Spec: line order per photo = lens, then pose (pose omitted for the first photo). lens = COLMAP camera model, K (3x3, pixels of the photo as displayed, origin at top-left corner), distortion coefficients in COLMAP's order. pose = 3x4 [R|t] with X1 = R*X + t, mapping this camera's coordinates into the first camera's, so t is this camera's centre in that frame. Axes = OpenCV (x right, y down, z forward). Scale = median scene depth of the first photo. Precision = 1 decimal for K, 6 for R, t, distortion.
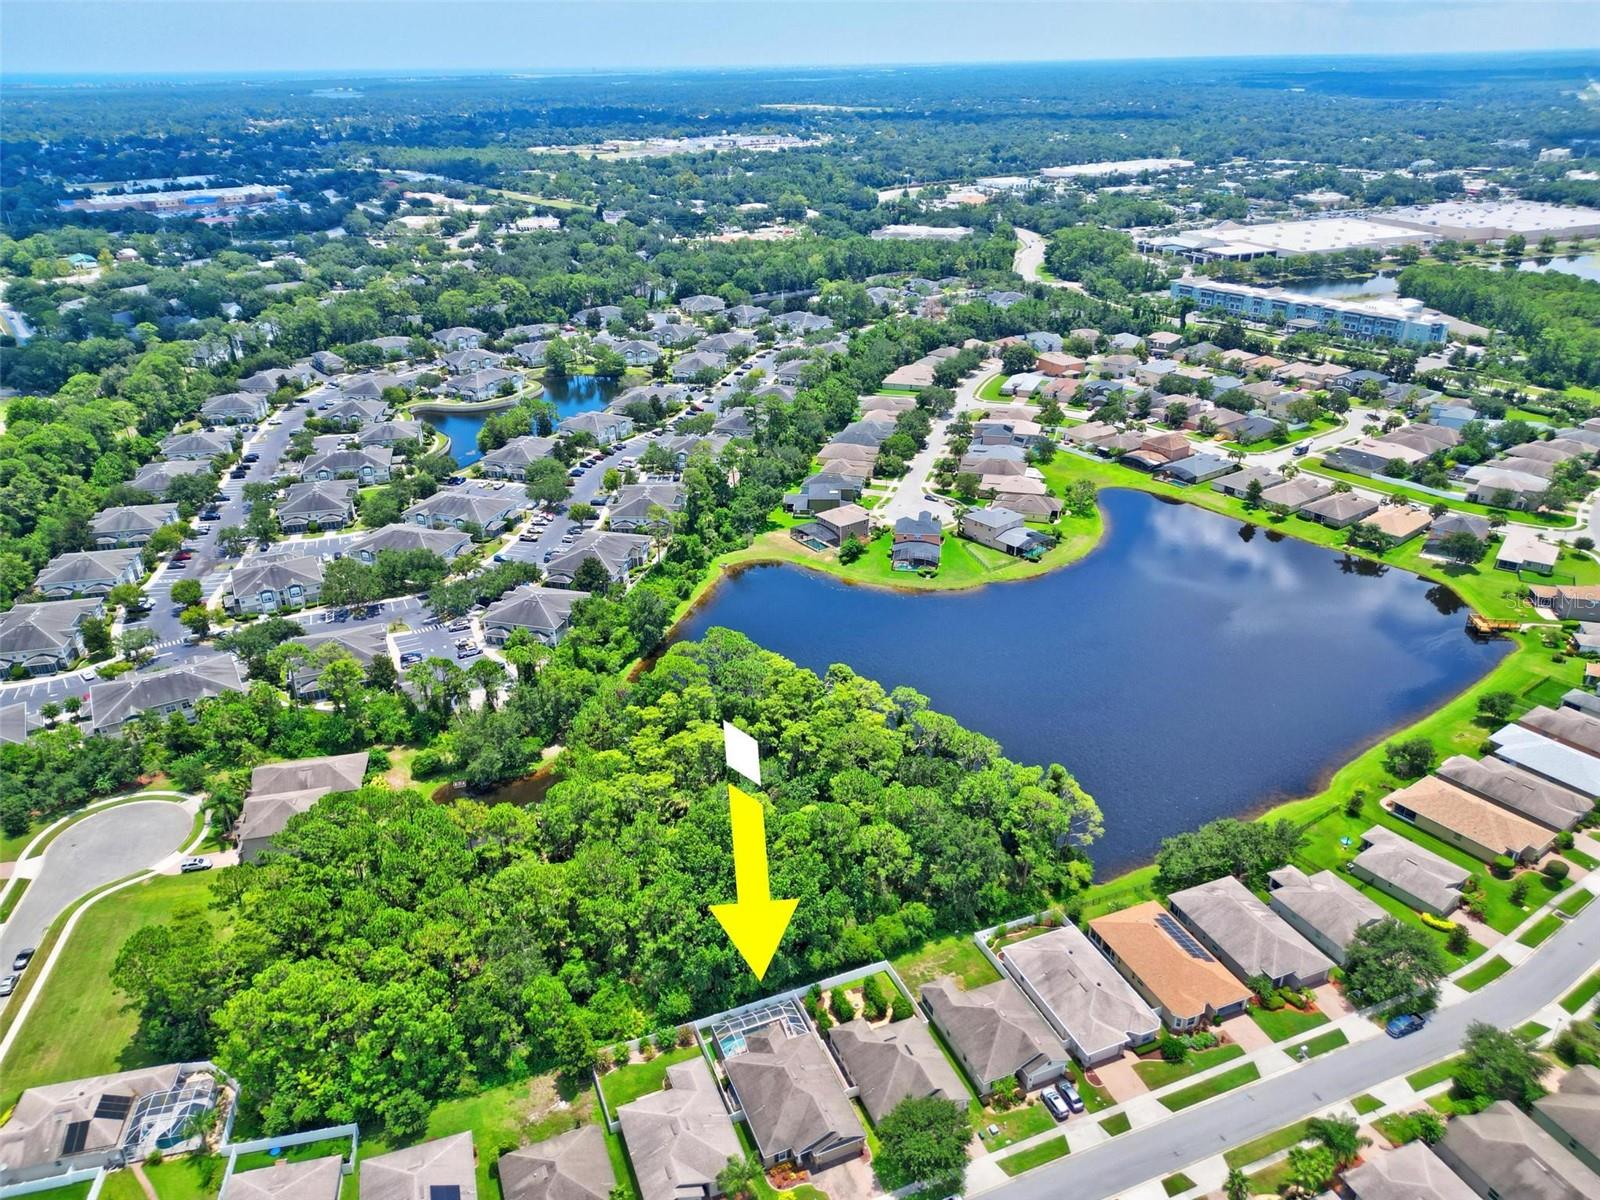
lens RADIAL K [[1127.4, 0, 800.0], [0, 1127.4, 600.0], [0, 0, 1]] dist [0.062781, -0.072463]
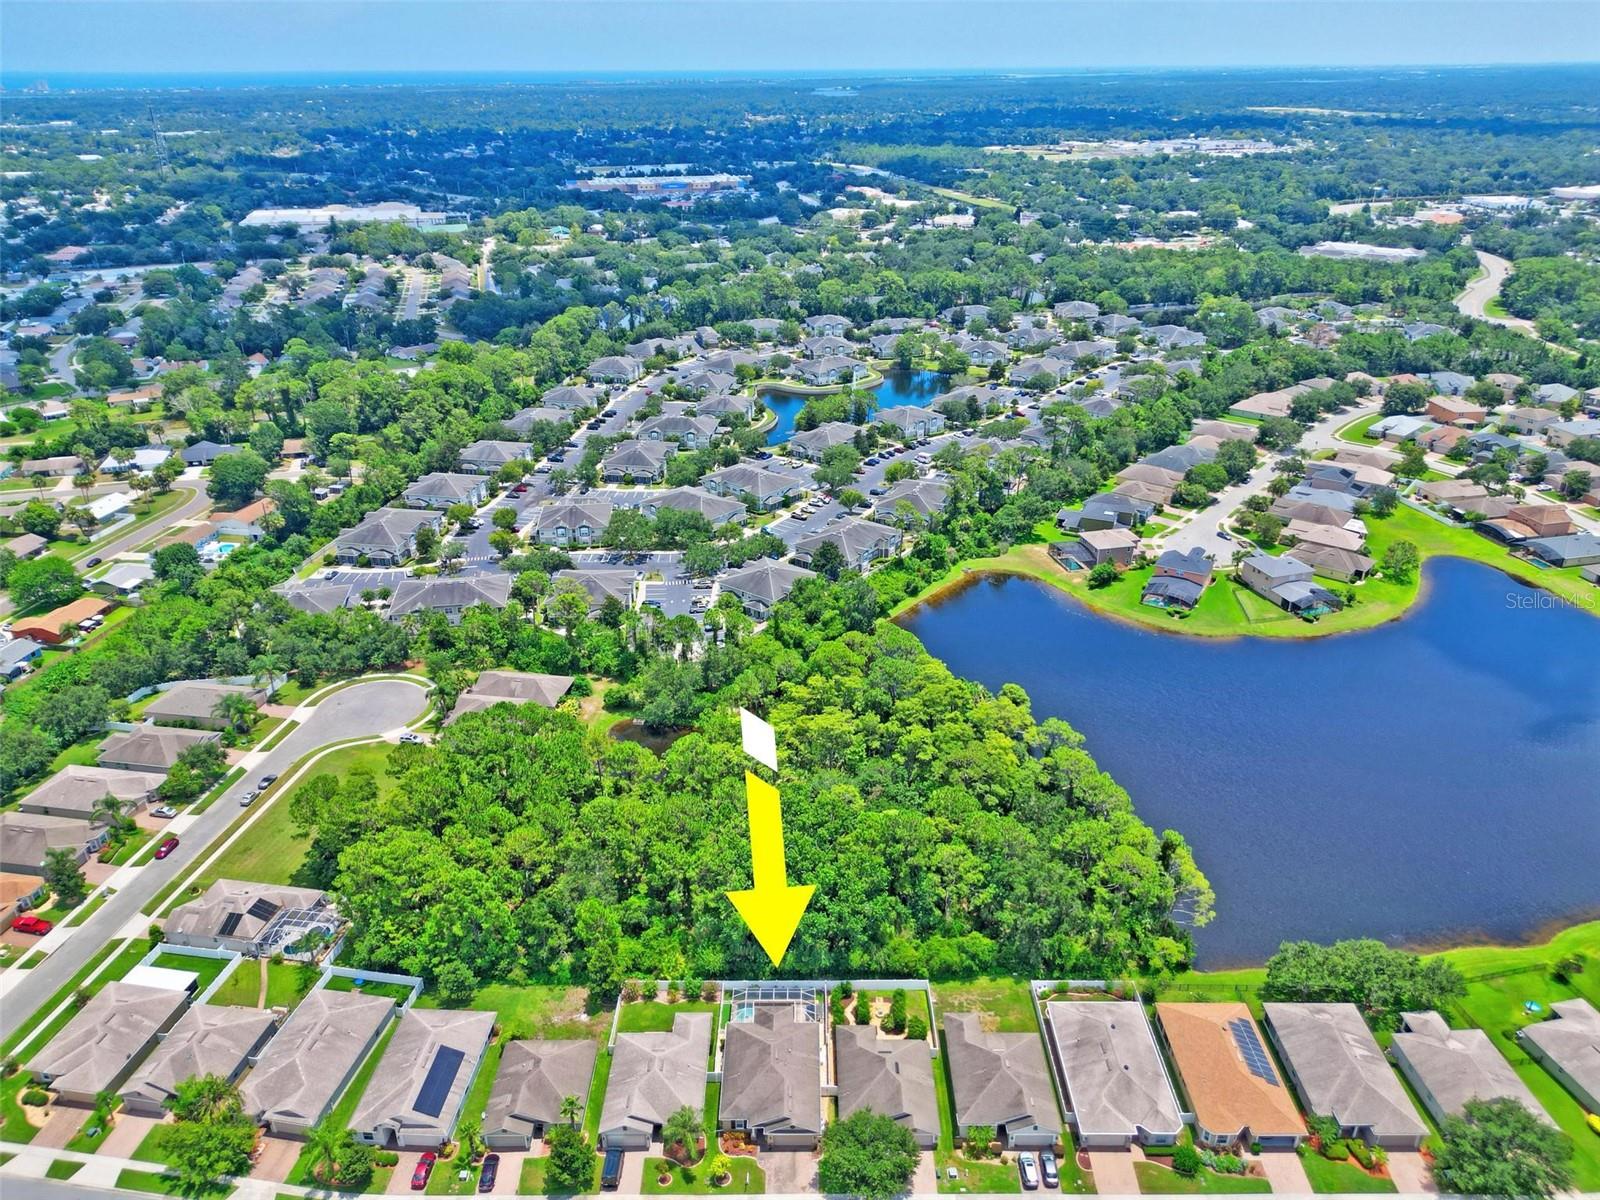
lens RADIAL K [[1127.4, 0, 800.0], [0, 1127.4, 600.0], [0, 0, 1]] dist [0.062781, -0.072463]
pose [[0.923923, 0.169473, -0.342993, 0.121752], [-0.169440, 0.985075, 0.030301, -0.008484], [0.343009, 0.030121, 0.938849, 0.013671]]
